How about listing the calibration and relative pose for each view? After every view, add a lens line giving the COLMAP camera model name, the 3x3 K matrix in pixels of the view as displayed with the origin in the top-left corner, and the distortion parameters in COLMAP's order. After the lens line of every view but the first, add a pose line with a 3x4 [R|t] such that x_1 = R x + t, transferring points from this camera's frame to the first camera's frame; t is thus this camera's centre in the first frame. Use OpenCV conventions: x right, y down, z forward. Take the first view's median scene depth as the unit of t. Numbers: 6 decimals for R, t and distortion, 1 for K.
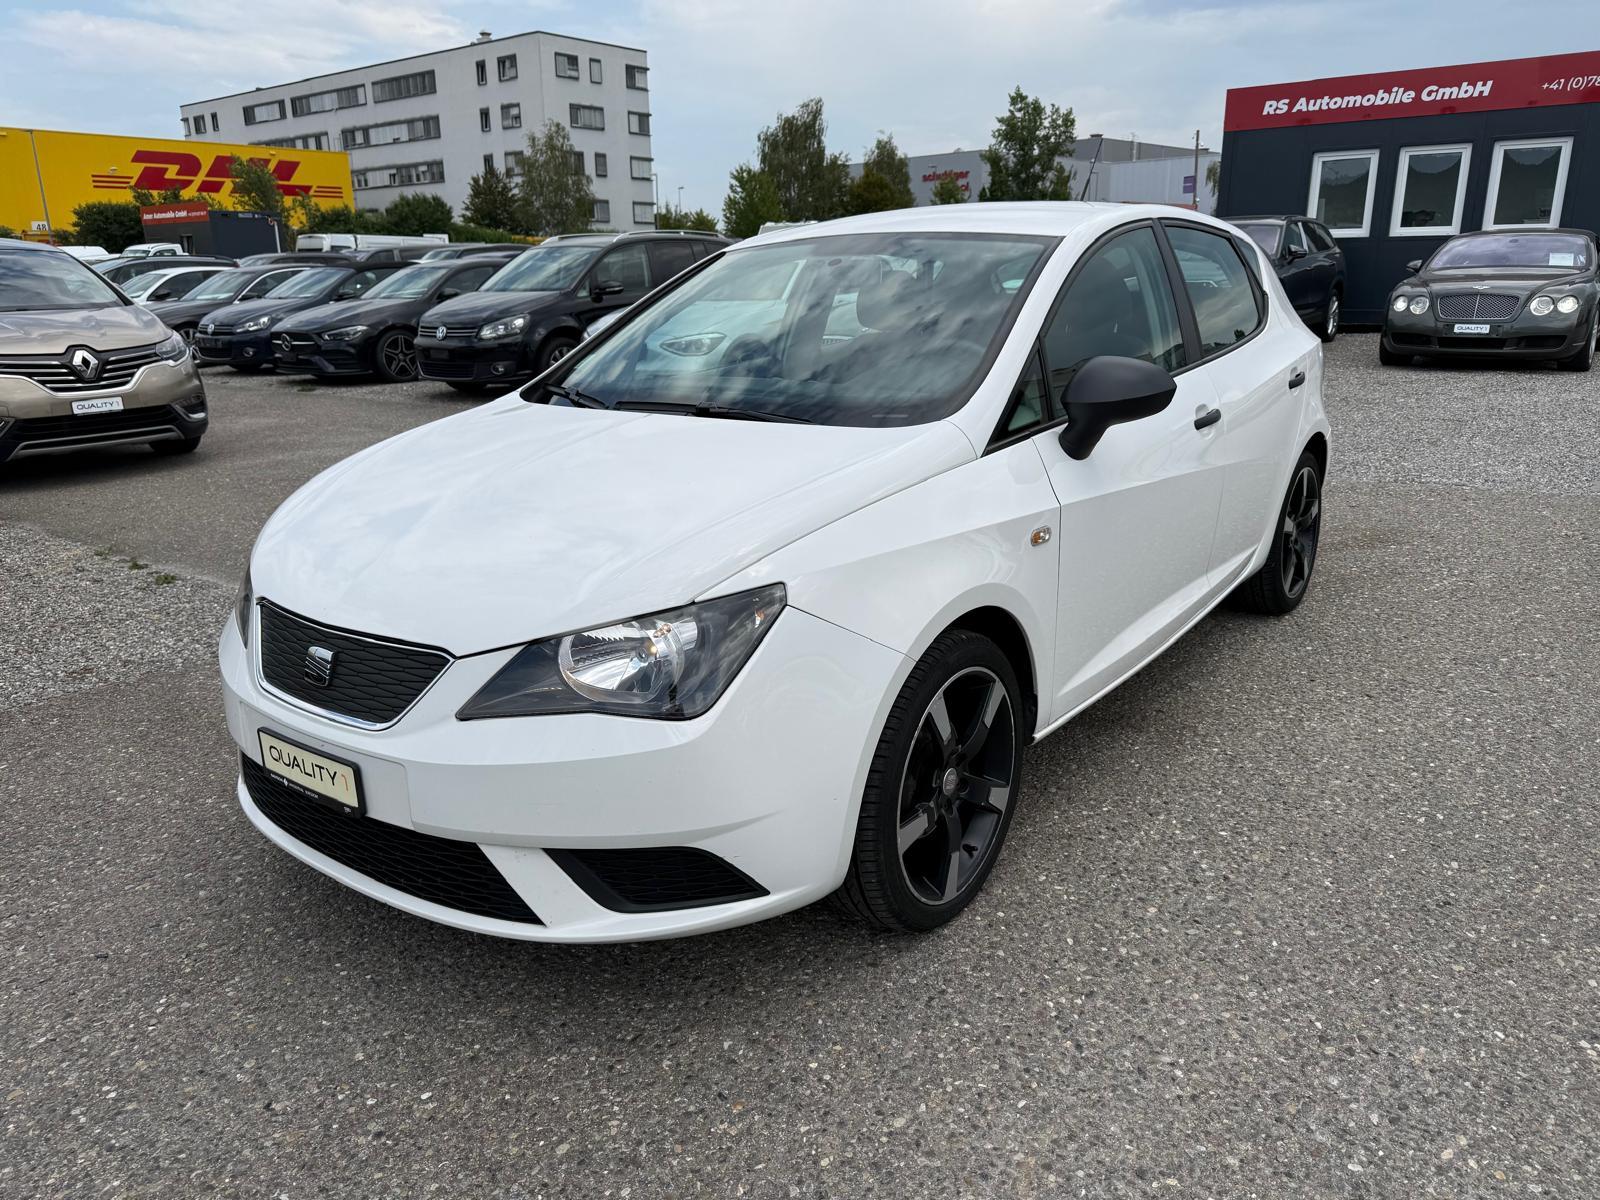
lens RADIAL K [[1126.1, 0, 802.4], [0, 1126.1, 600.5], [0, 0, 1]] dist [0.001418, -0.010775]
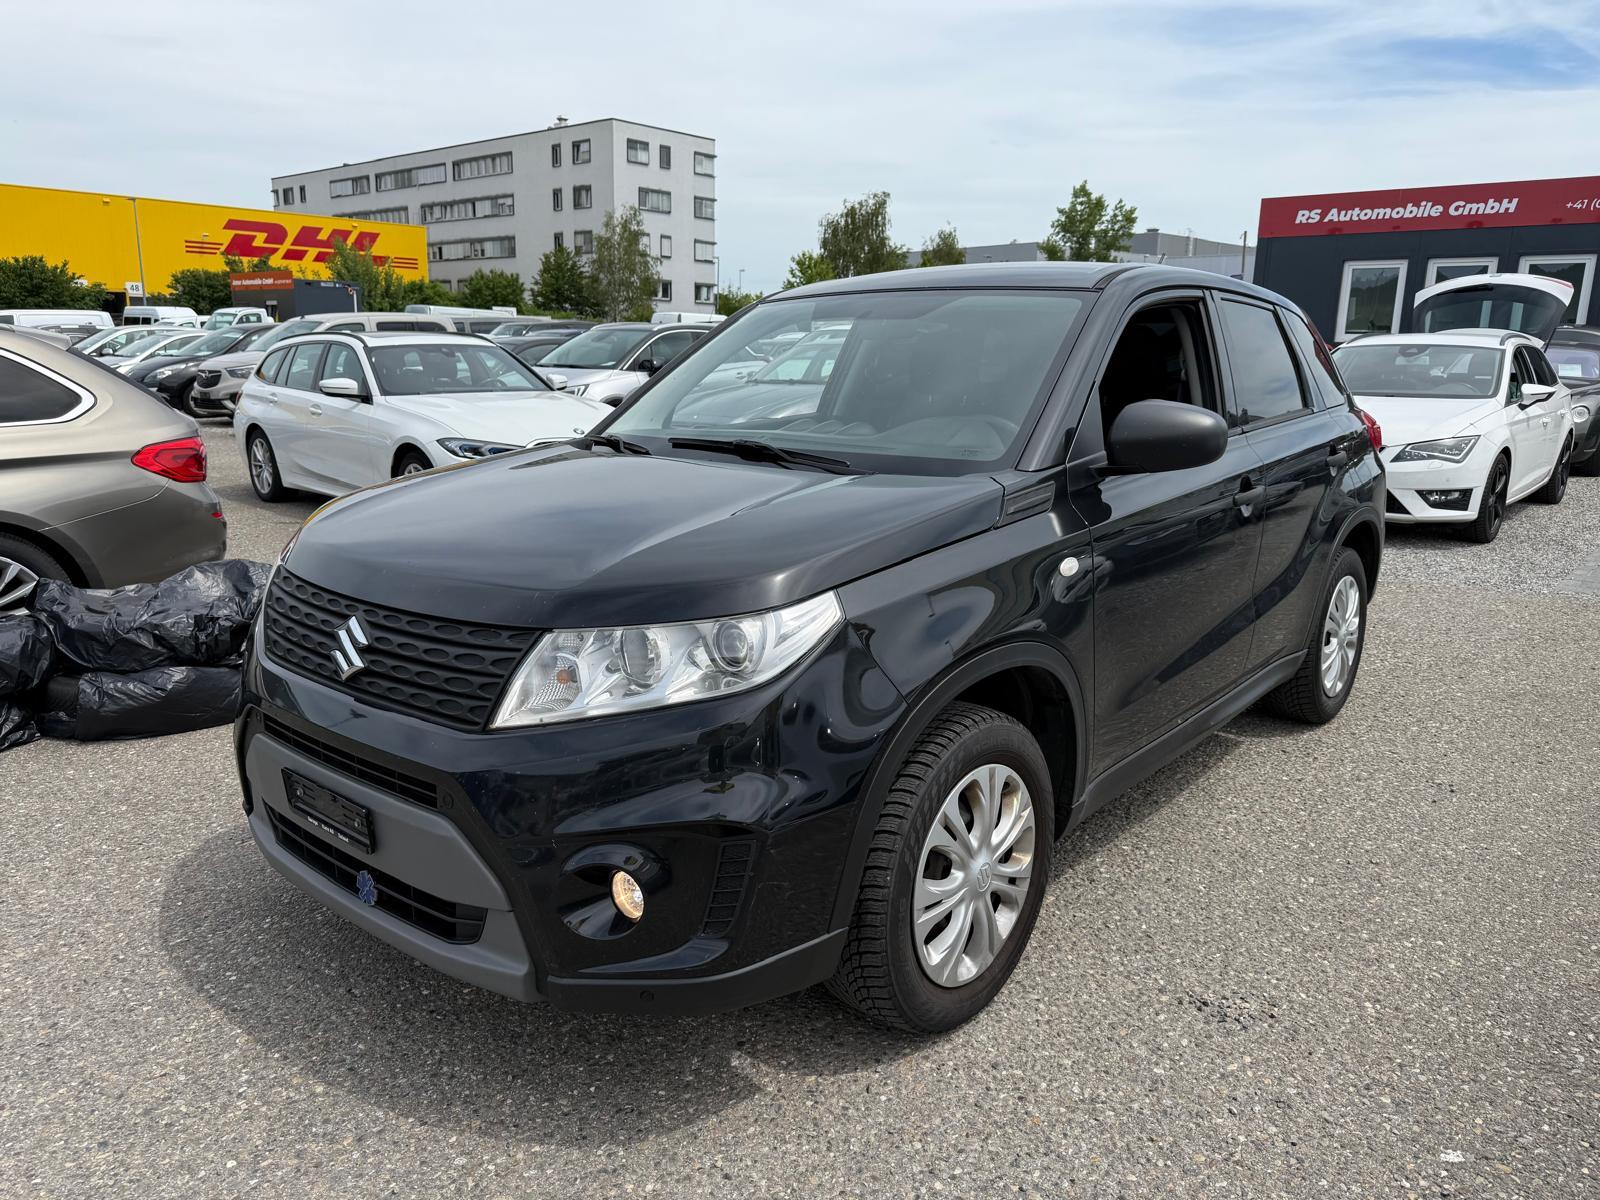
lens RADIAL K [[1126.1, 0, 796.6], [0, 1126.1, 614.3], [0, 0, 1]] dist [0.001418, -0.010775]
pose [[0.998045, 0.043157, -0.045212, 0.011712], [-0.045571, 0.997512, -0.053793, 0.006776], [0.042777, 0.055748, 0.997528, -0.041287]]
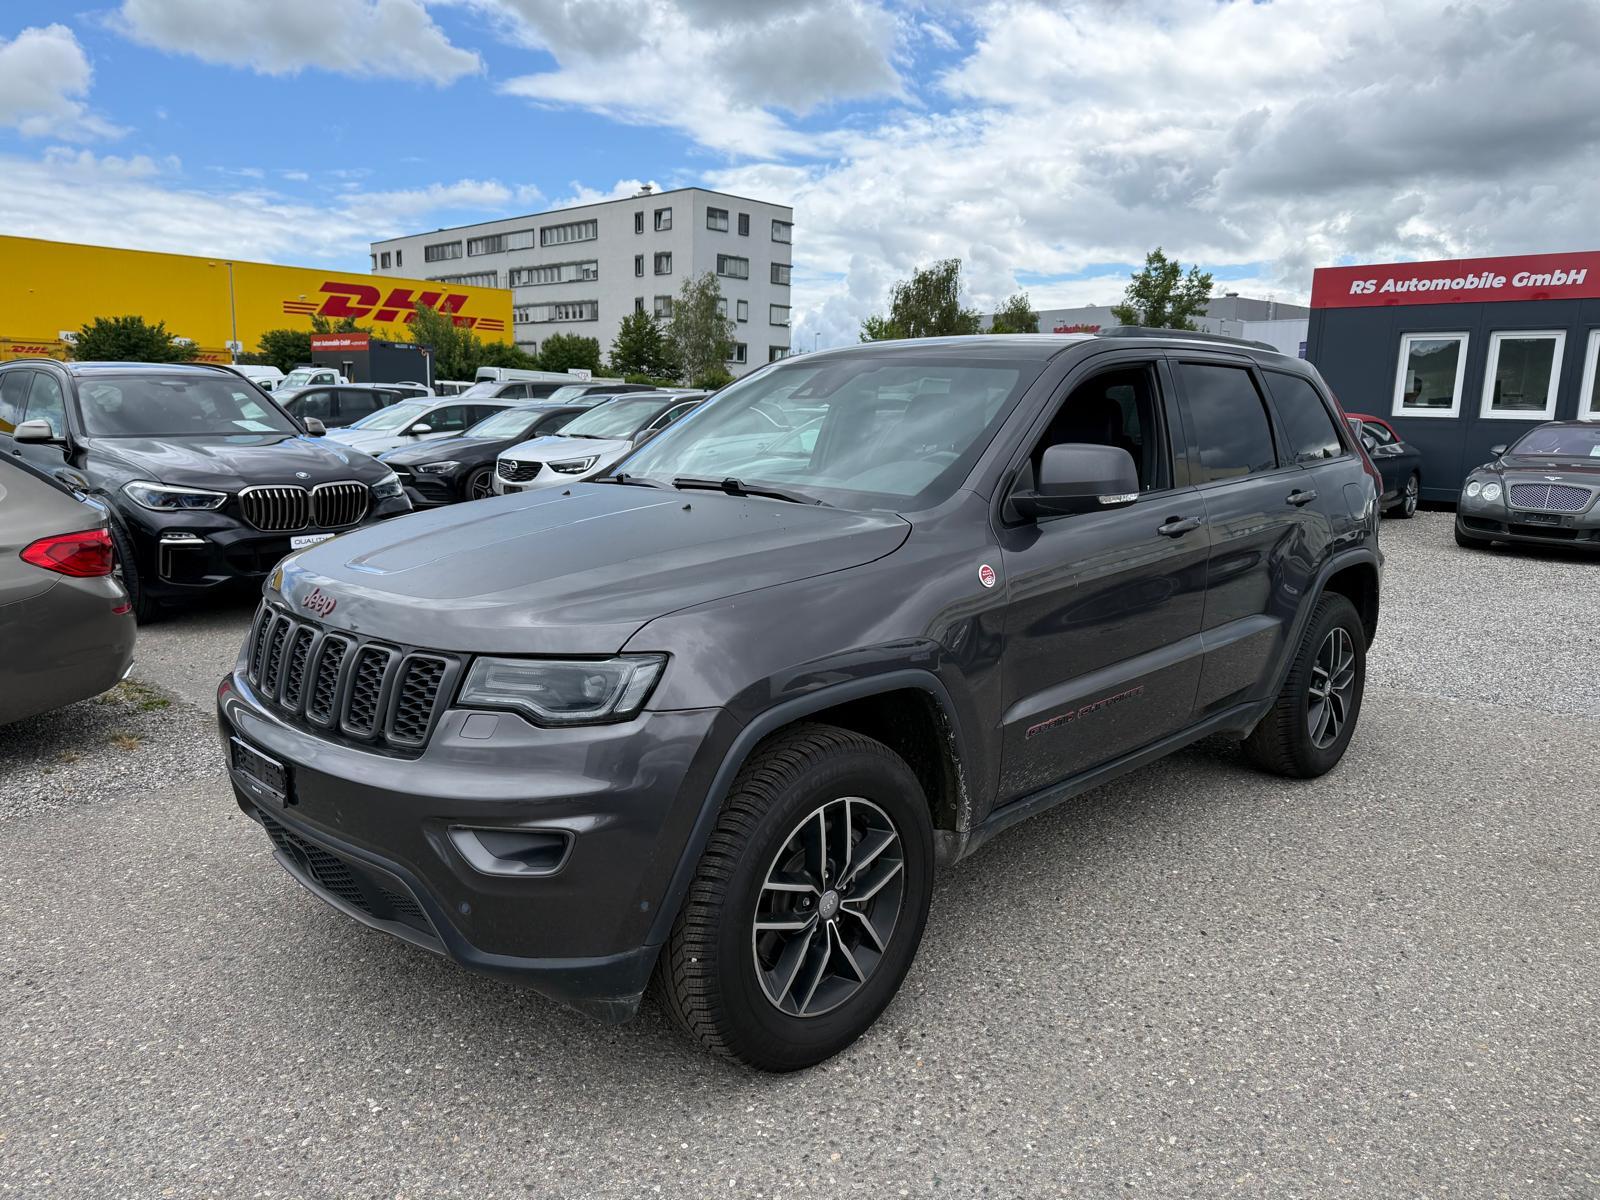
lens RADIAL K [[1126.1, 0, 808.0], [0, 1126.1, 599.6], [0, 0, 1]] dist [0.001418, -0.010775]
pose [[0.992738, 0.058994, -0.104842, 0.054117], [-0.070902, 0.990977, -0.113744, -0.014275], [0.097186, 0.120351, 0.987963, -0.005493]]
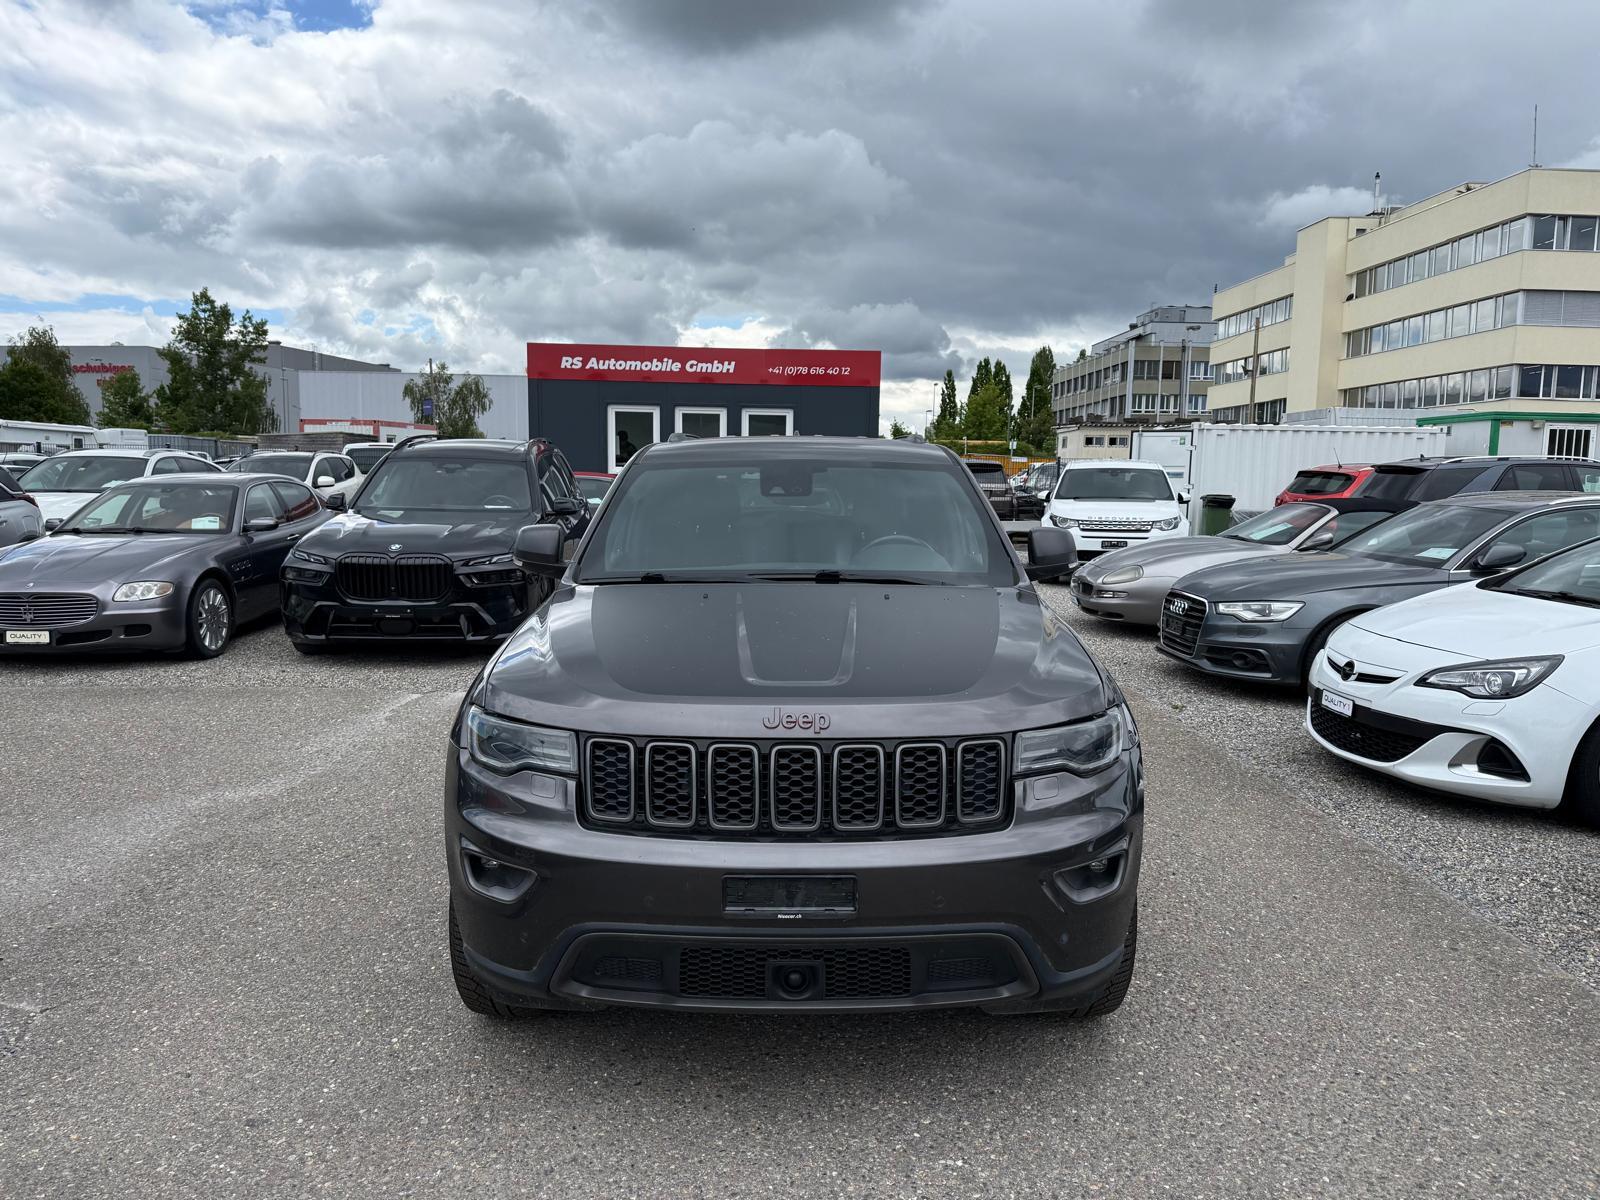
lens RADIAL K [[1126.1, 0, 796.3], [0, 1126.1, 619.0], [0, 0, 1]] dist [0.001418, -0.010775]
pose [[0.777568, -0.045179, 0.627173, -0.142960], [0.144331, 0.983608, -0.108087, -0.024237], [-0.612010, 0.174566, 0.771344, 0.017047]]
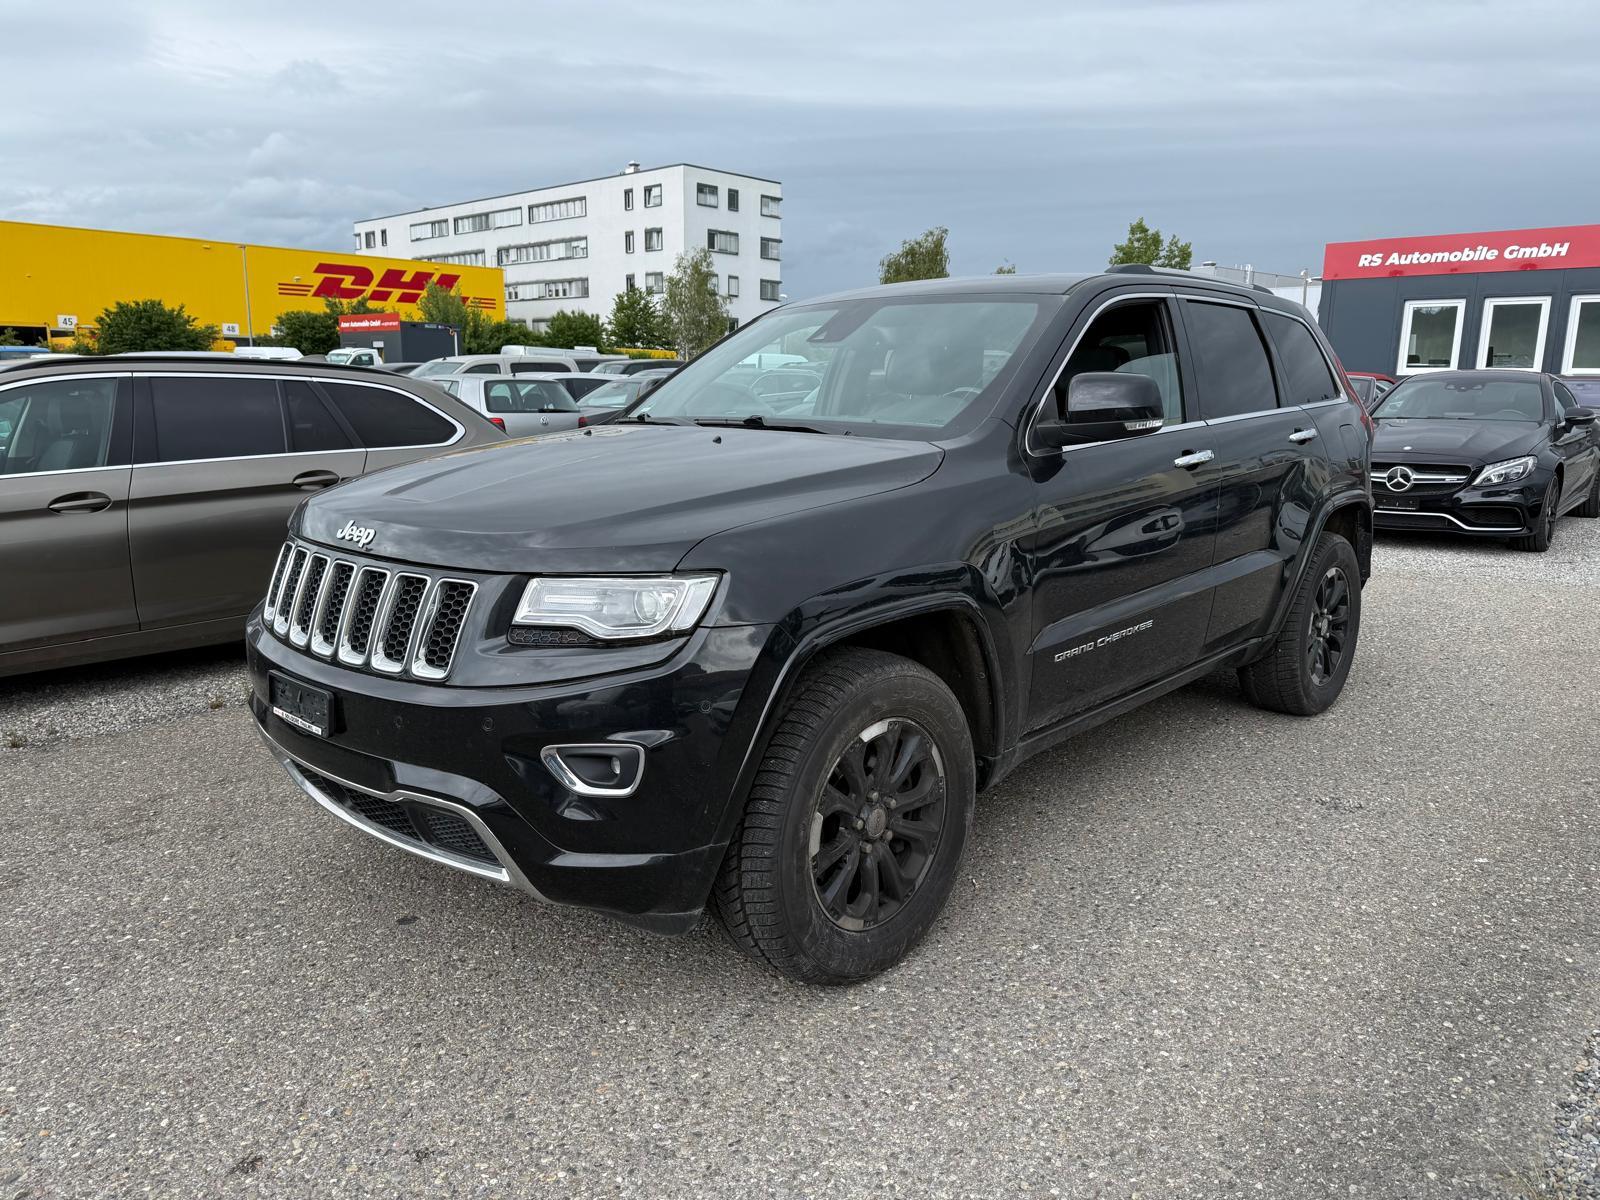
lens RADIAL K [[1126.1, 0, 798.9], [0, 1126.1, 614.9], [0, 0, 1]] dist [0.001418, -0.010775]
pose [[0.994956, 0.045614, -0.089337, -0.032410], [-0.052865, 0.995347, -0.080558, 0.036694], [0.085247, 0.084875, 0.992738, -0.141603]]
